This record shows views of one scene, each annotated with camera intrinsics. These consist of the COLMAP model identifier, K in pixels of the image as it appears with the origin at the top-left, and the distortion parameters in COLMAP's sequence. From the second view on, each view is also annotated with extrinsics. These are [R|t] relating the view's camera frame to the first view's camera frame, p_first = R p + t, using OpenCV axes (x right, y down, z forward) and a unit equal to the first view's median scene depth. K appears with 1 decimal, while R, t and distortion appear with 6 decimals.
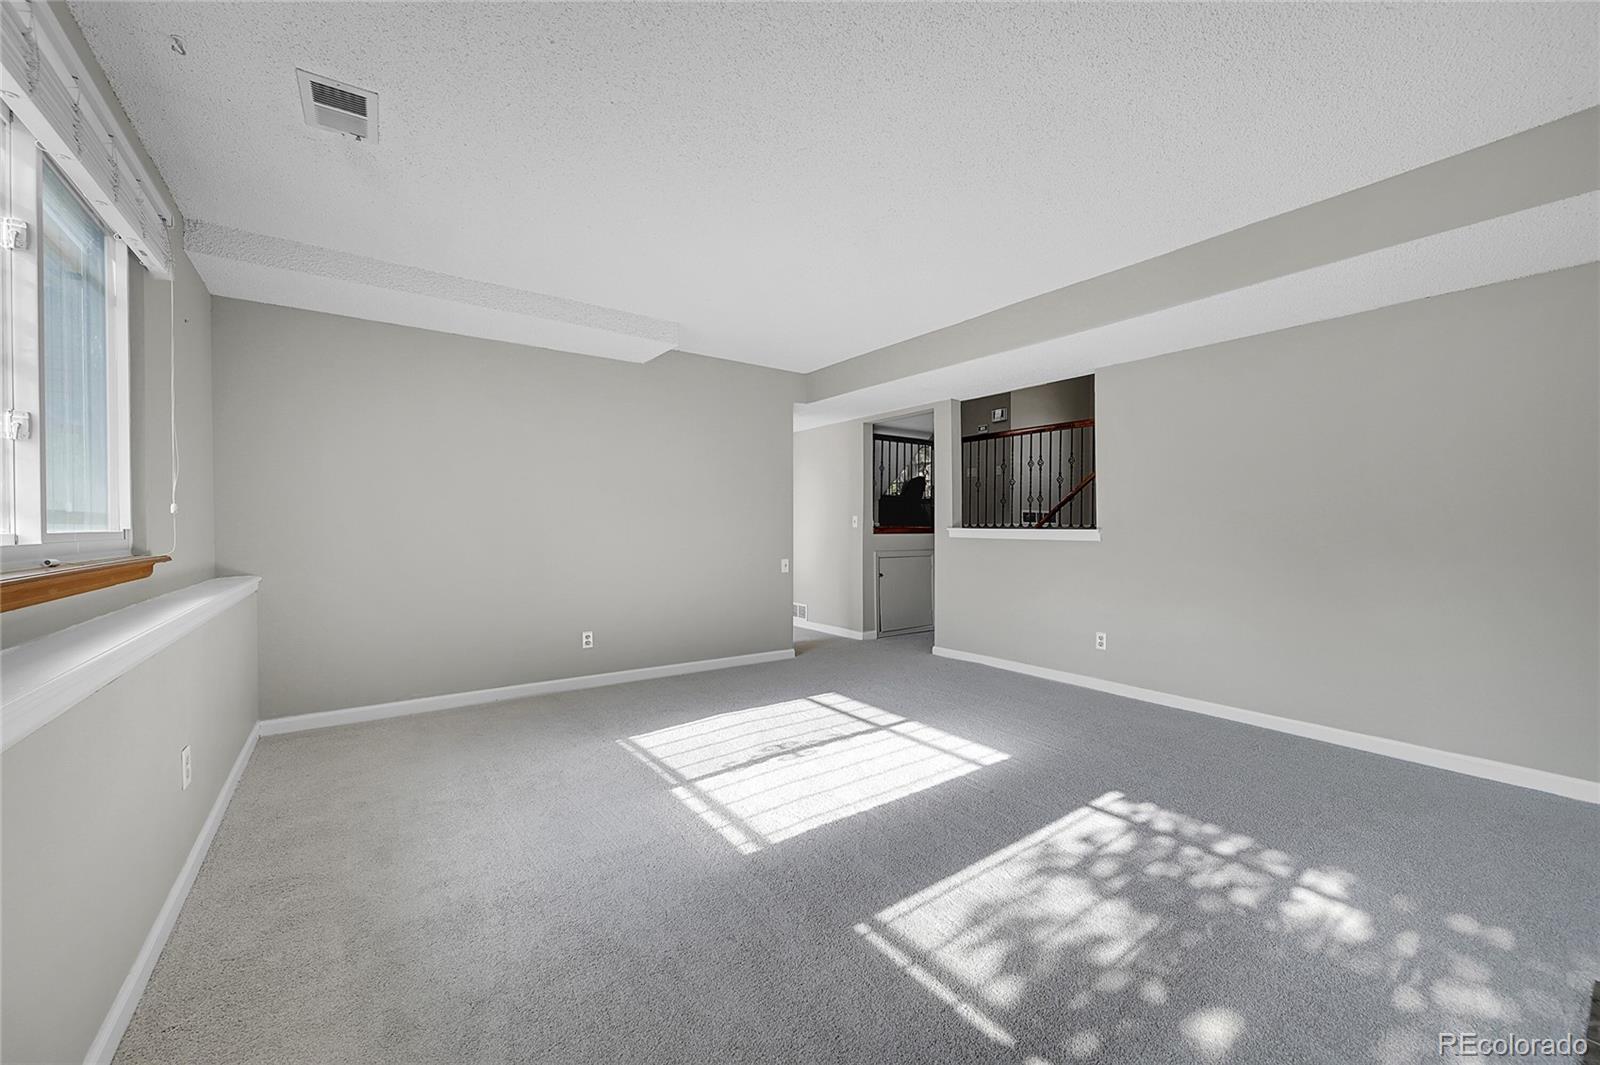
lens RADIAL K [[626.1, 0, 805.8], [0, 626.1, 534.7], [0, 0, 1]] dist [-0.001694, 0.000502]
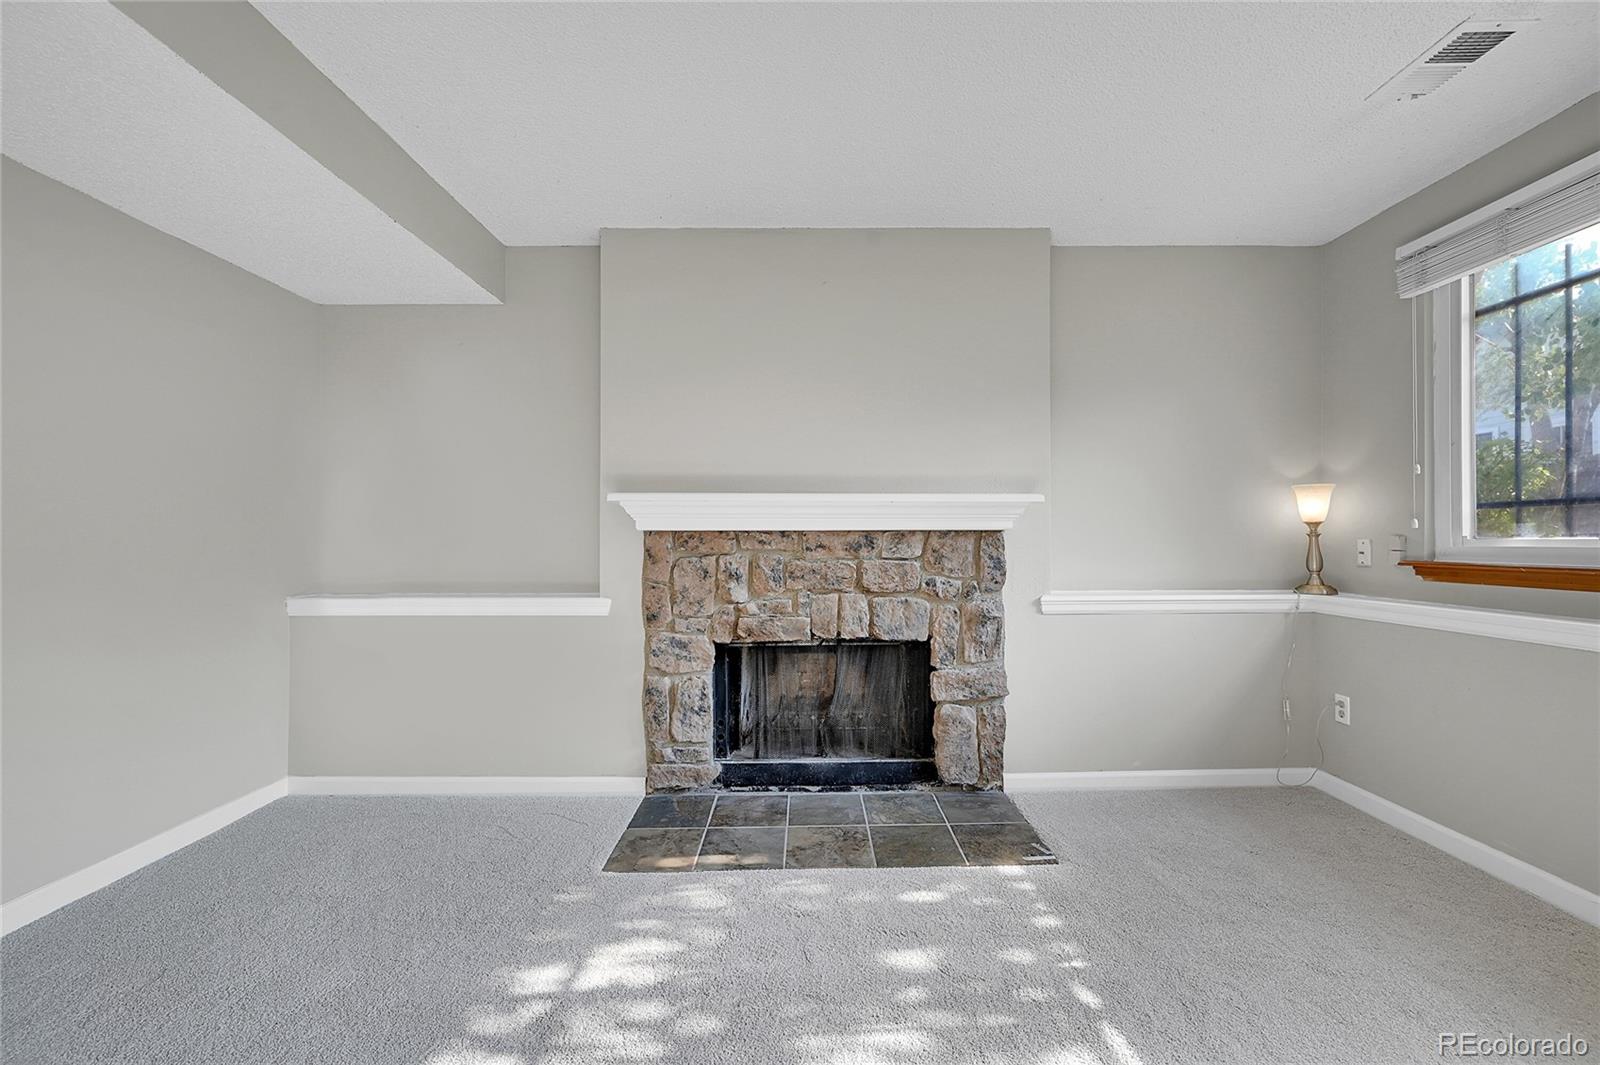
lens RADIAL K [[626.1, 0, 821.5], [0, 626.1, 529.6], [0, 0, 1]] dist [-0.001694, 0.000502]
pose [[-0.813499, 0.004409, 0.581549, 0.060077], [0.003694, 0.999990, -0.002413, -0.018844], [-0.581554, 0.000186, -0.813508, 1.364487]]
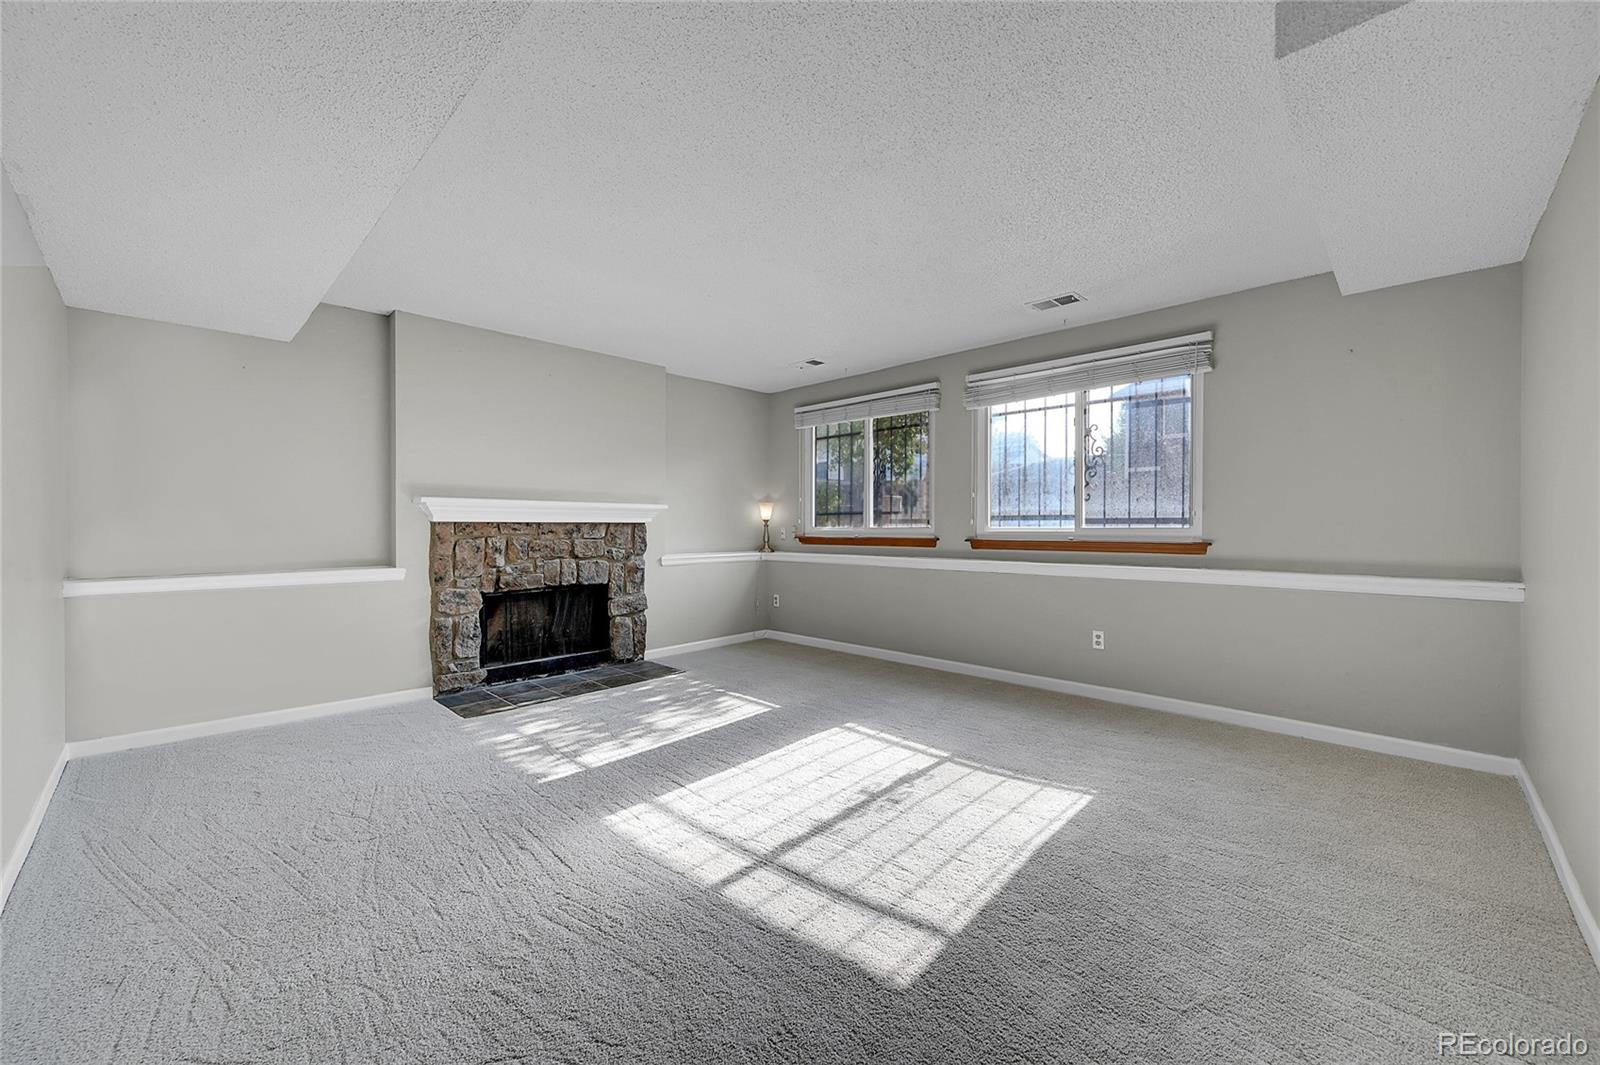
lens RADIAL K [[626.1, 0, 799.8], [0, 626.1, 531.8], [0, 0, 1]] dist [-0.001694, 0.000502]
pose [[-0.986266, -0.000707, -0.165161, 0.310930], [-0.002908, 0.999910, 0.013083, -0.018299], [0.165137, 0.013383, -0.986180, 2.620812]]
